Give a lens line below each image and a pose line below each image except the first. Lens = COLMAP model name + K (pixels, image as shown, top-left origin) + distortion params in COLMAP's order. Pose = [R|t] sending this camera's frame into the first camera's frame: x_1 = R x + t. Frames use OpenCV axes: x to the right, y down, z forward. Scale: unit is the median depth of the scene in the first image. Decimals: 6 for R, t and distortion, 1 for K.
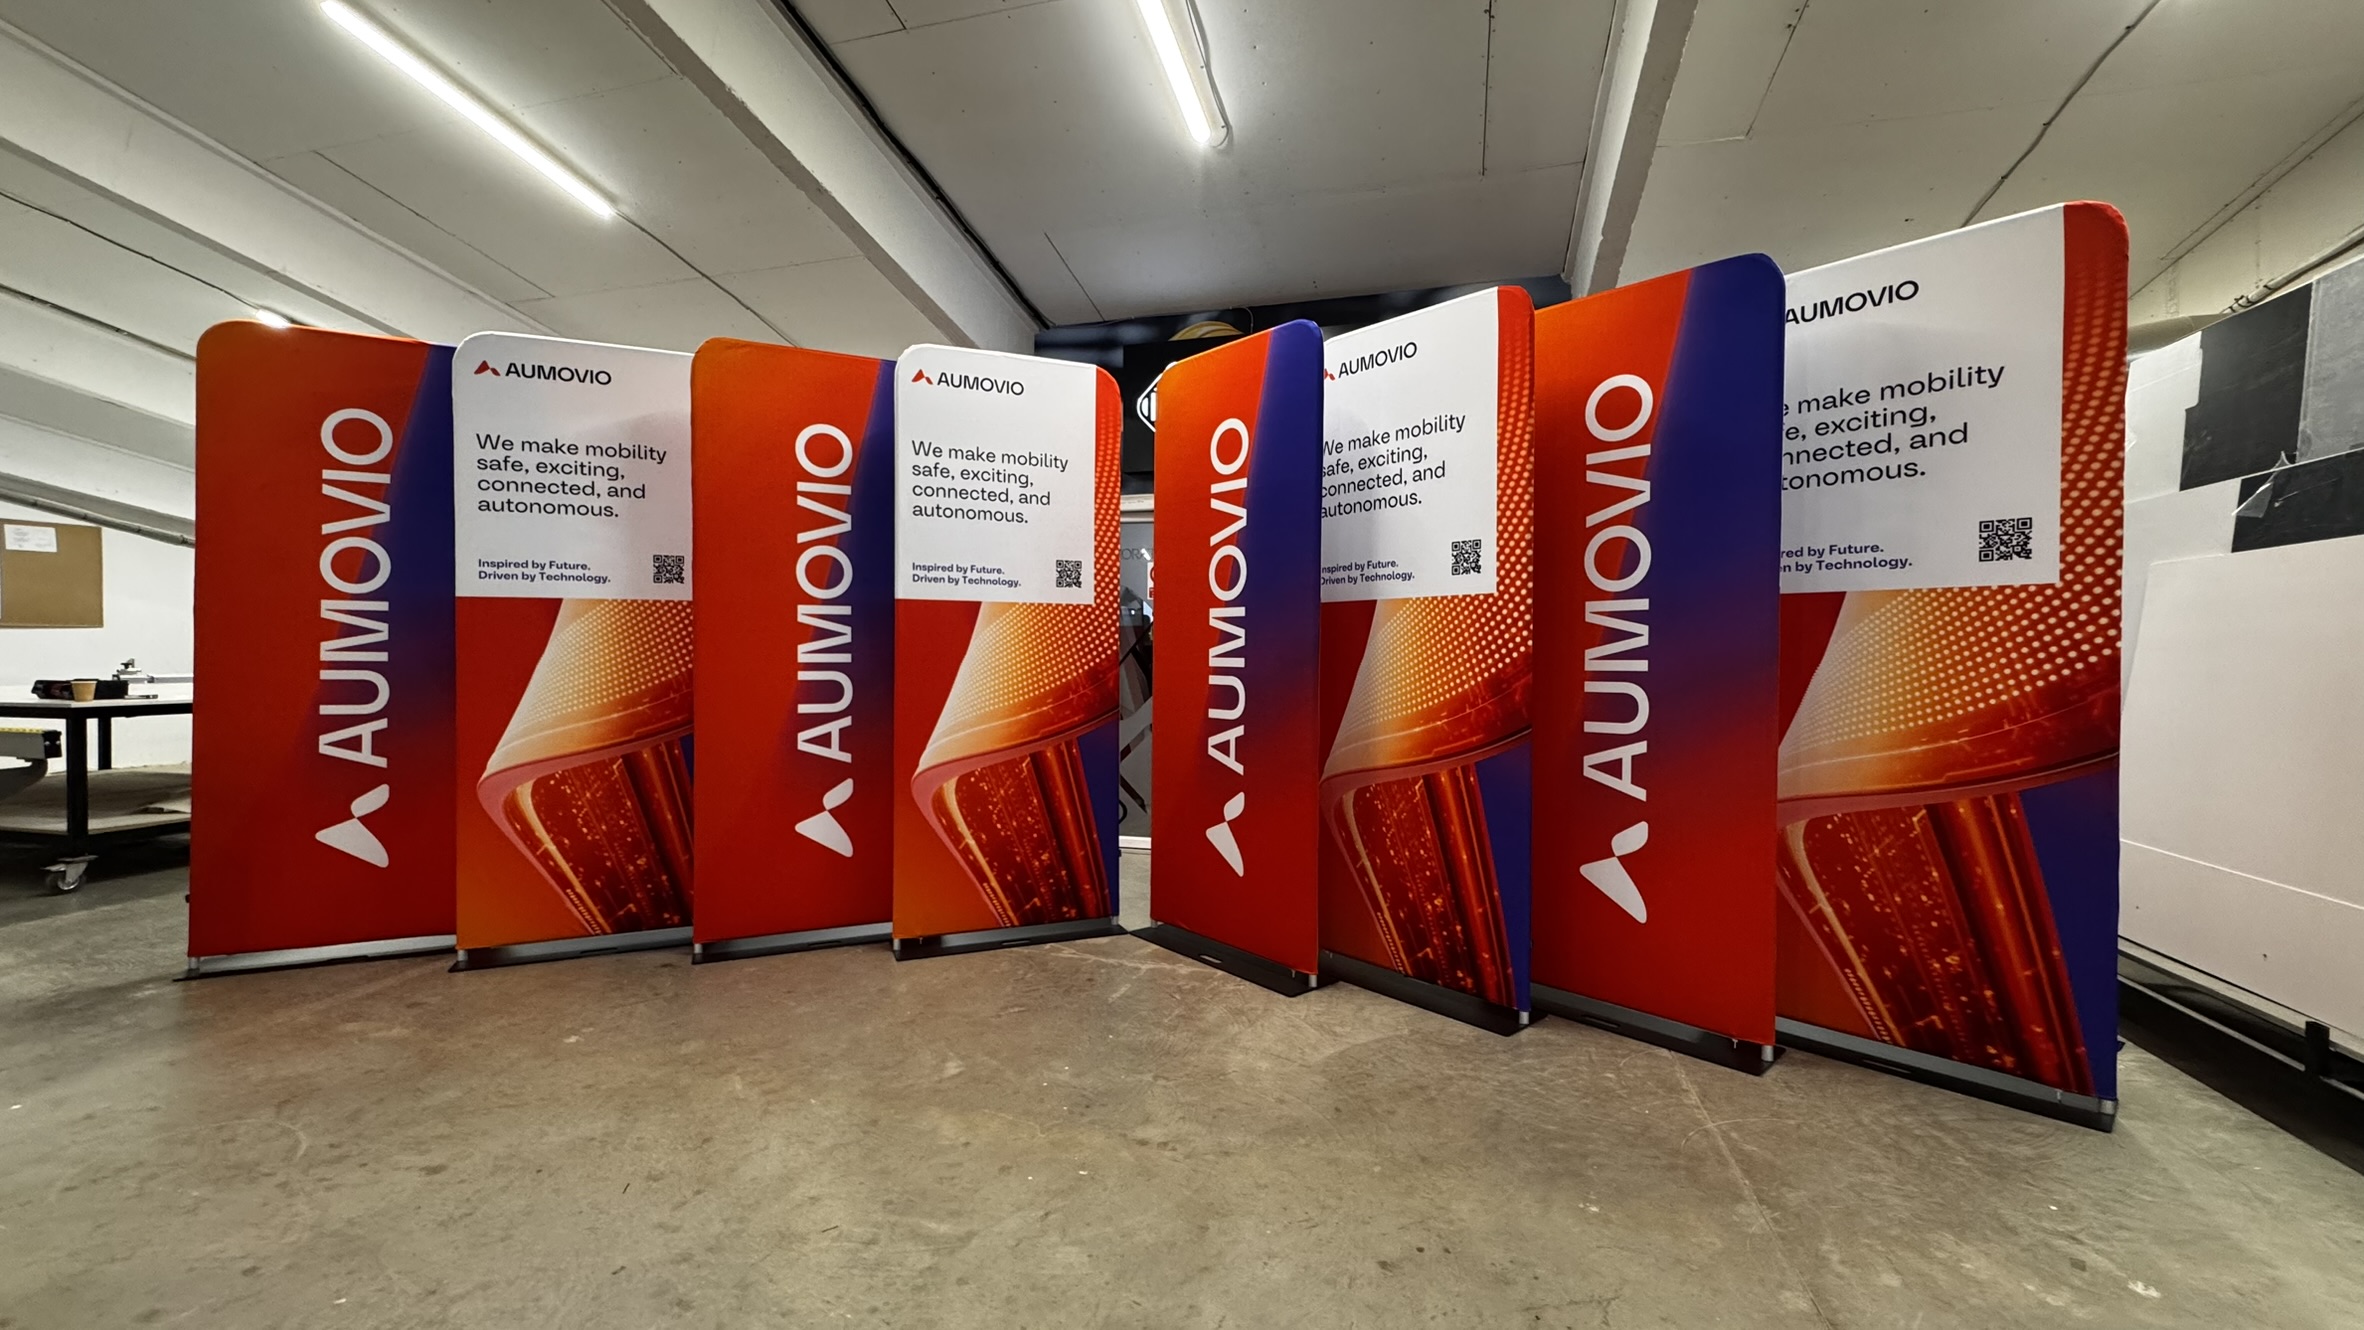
lens RADIAL K [[943.7, 0, 1183.0], [0, 943.7, 662.1], [0, 0, 1]] dist [-0.002644, -0.000187]
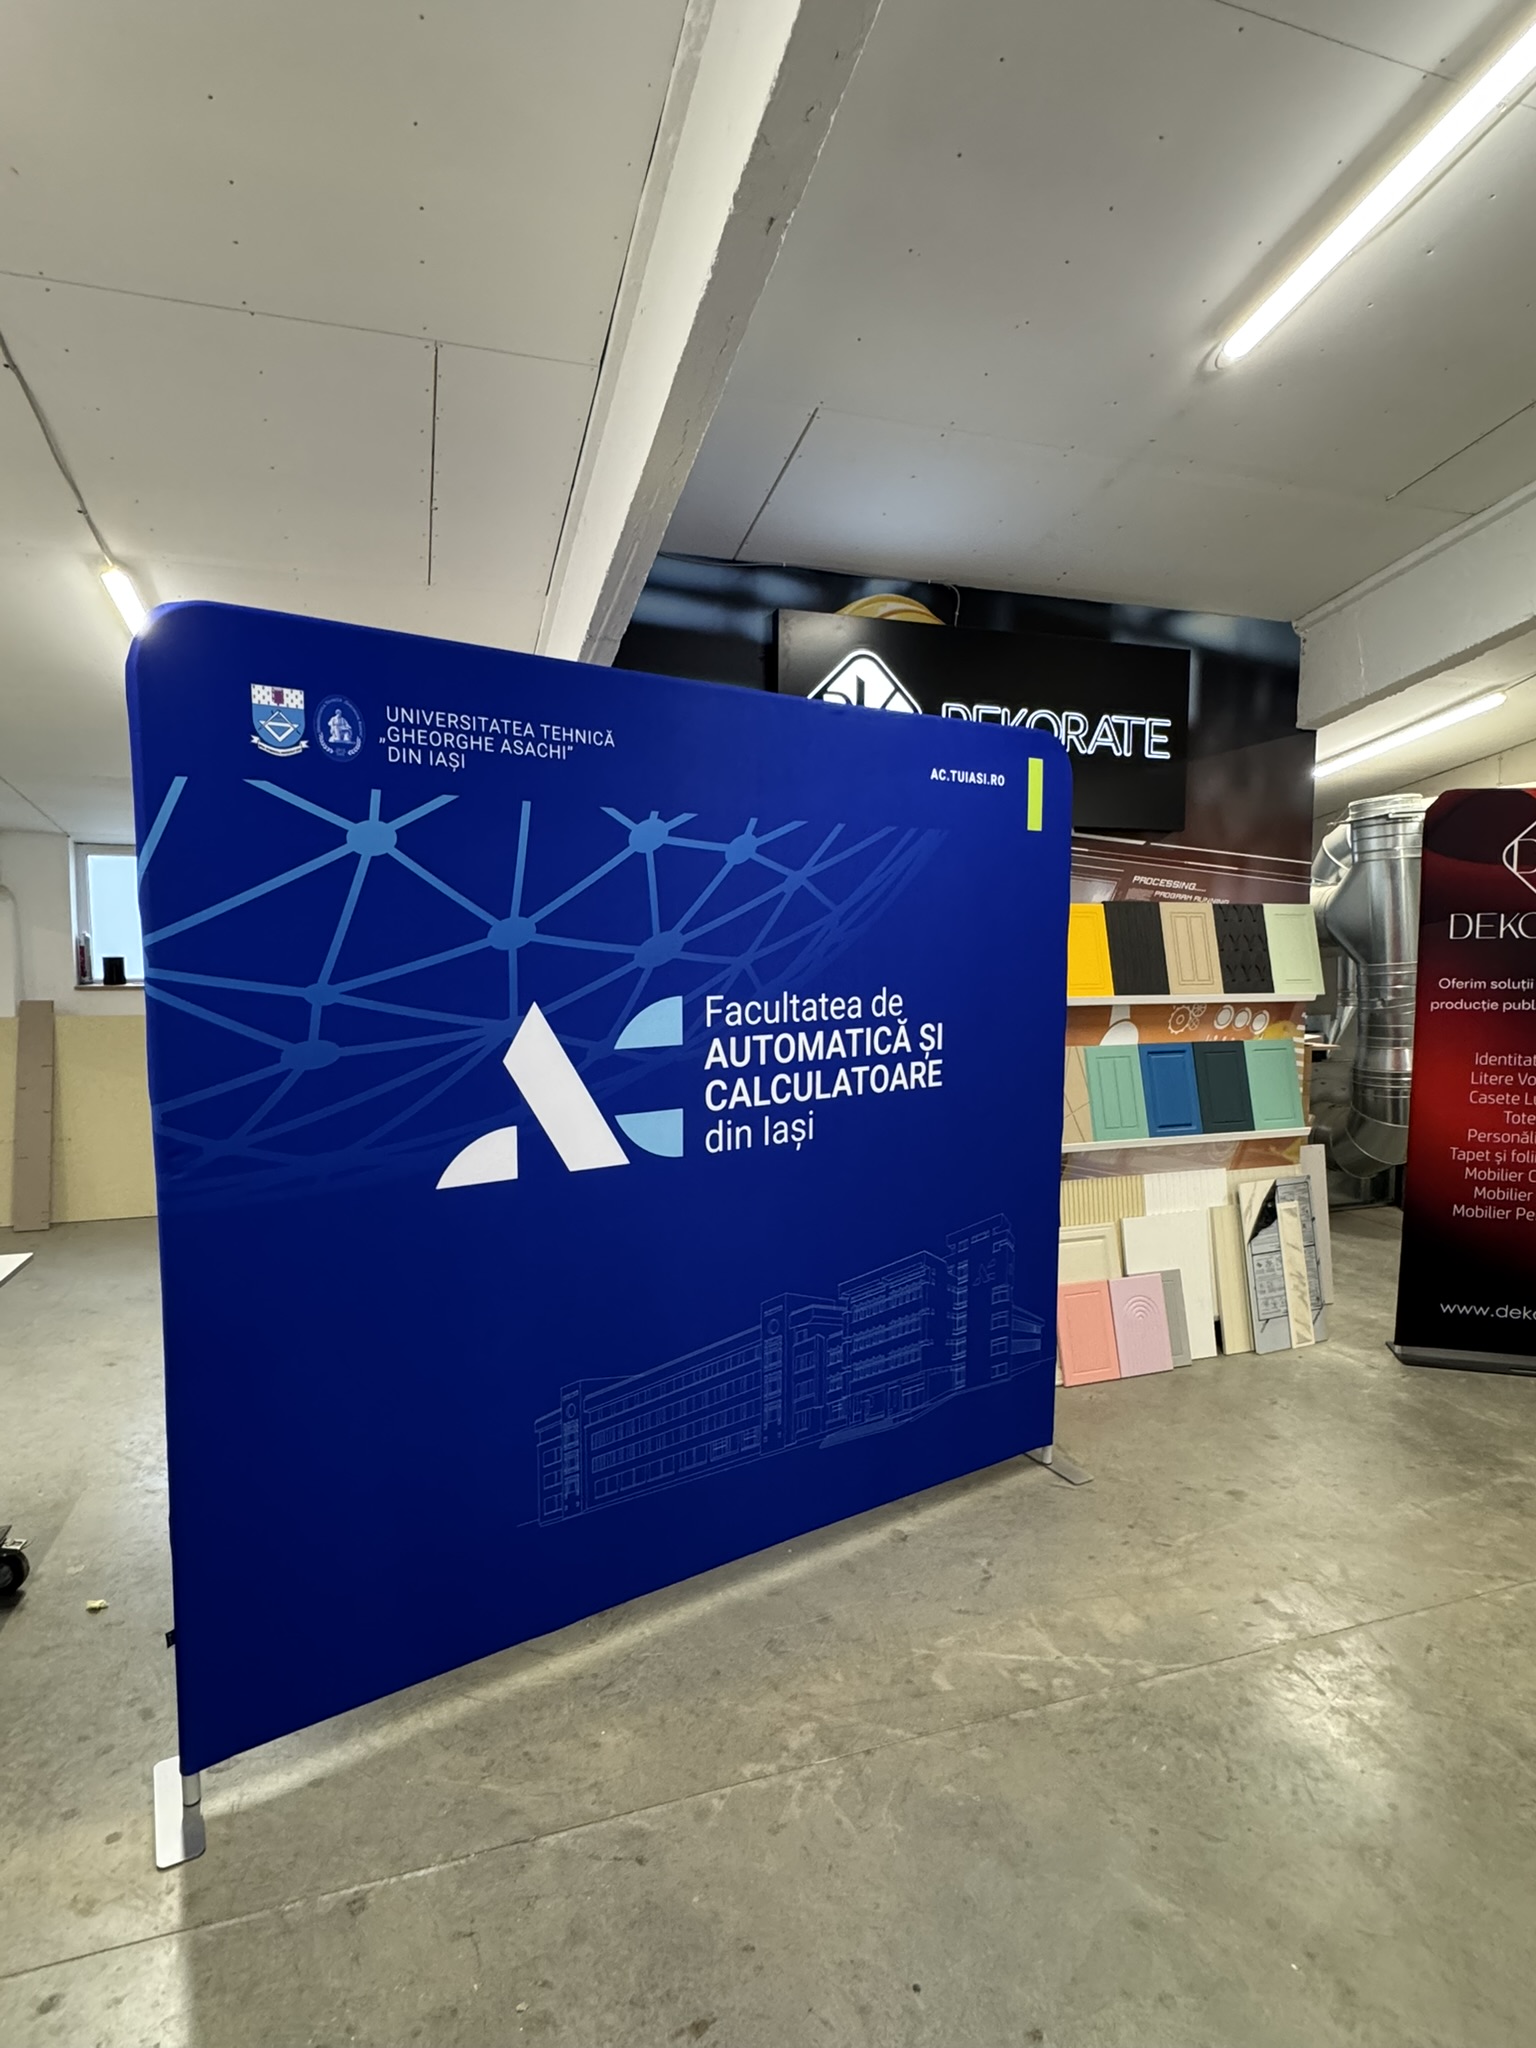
lens RADIAL K [[1093.6, 0, 776.6], [0, 1093.6, 1025.8], [0, 0, 1]] dist [-0.003471, 0.000931]
pose [[0.821270, -0.050670, 0.568286, -0.754790], [0.008411, 0.997016, 0.076742, -0.182386], [-0.570478, -0.058246, 0.819245, 0.615468]]
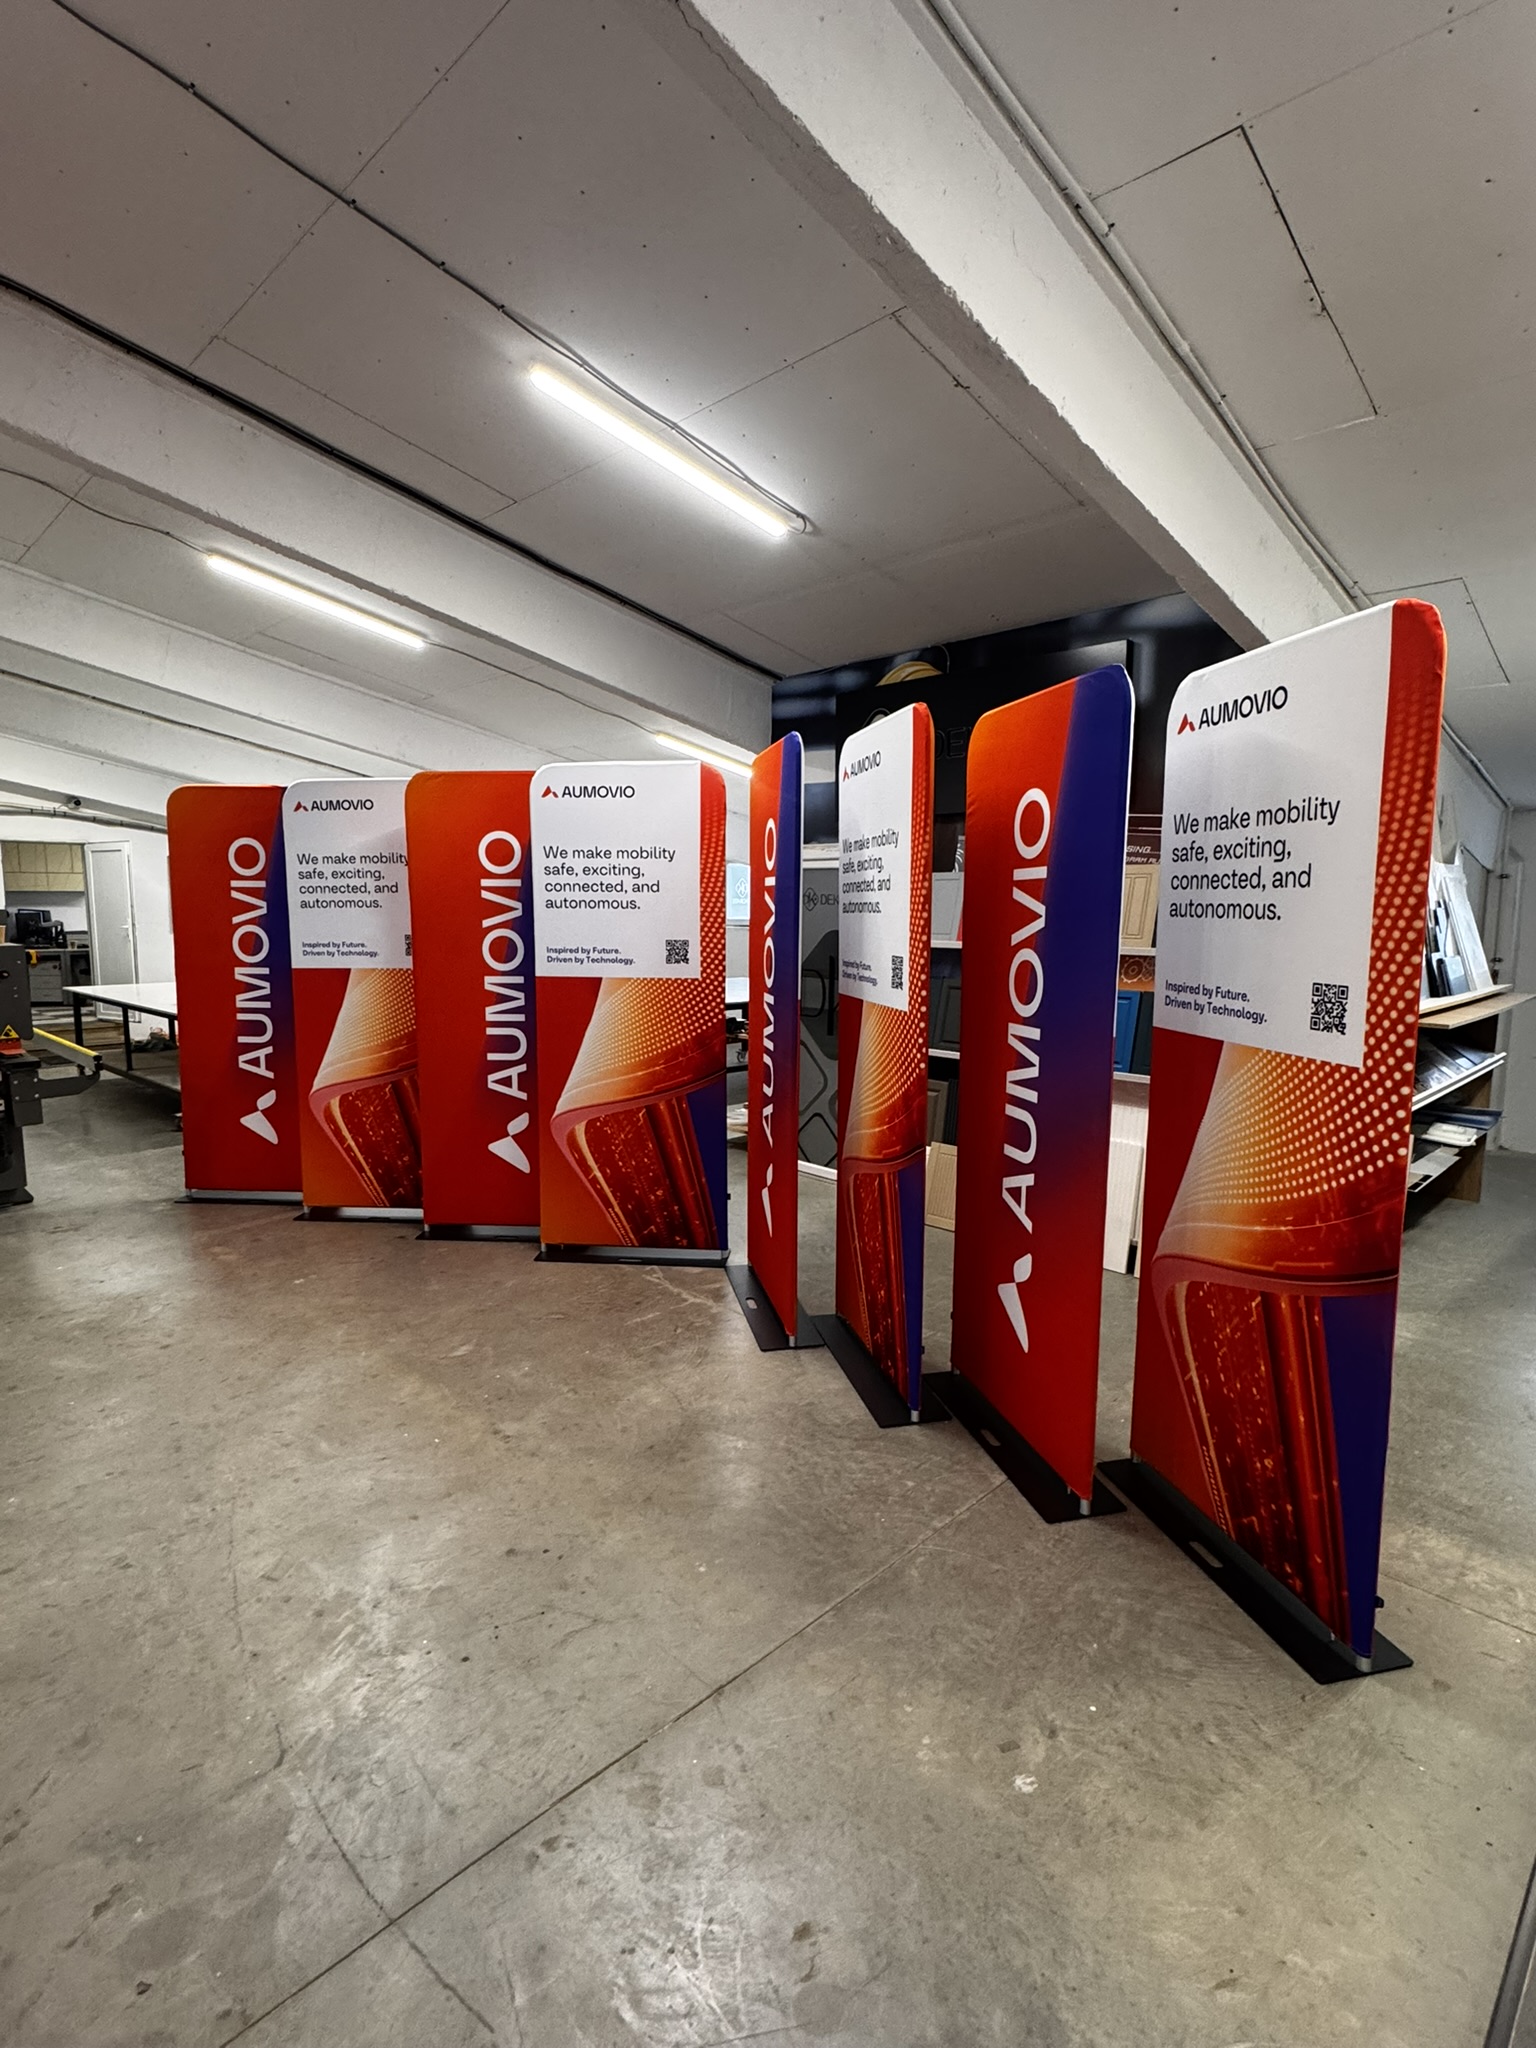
lens RADIAL K [[1025.3, 0, 768.0], [0, 1025.3, 1024.0], [0, 0, 1]] dist [-0.003940, -0.000164]
pose [[0.877909, 0.053584, -0.475819, 0.641710], [-0.003366, 0.994385, 0.105772, -0.156370], [0.478815, -0.091257, 0.873160, -0.036950]]
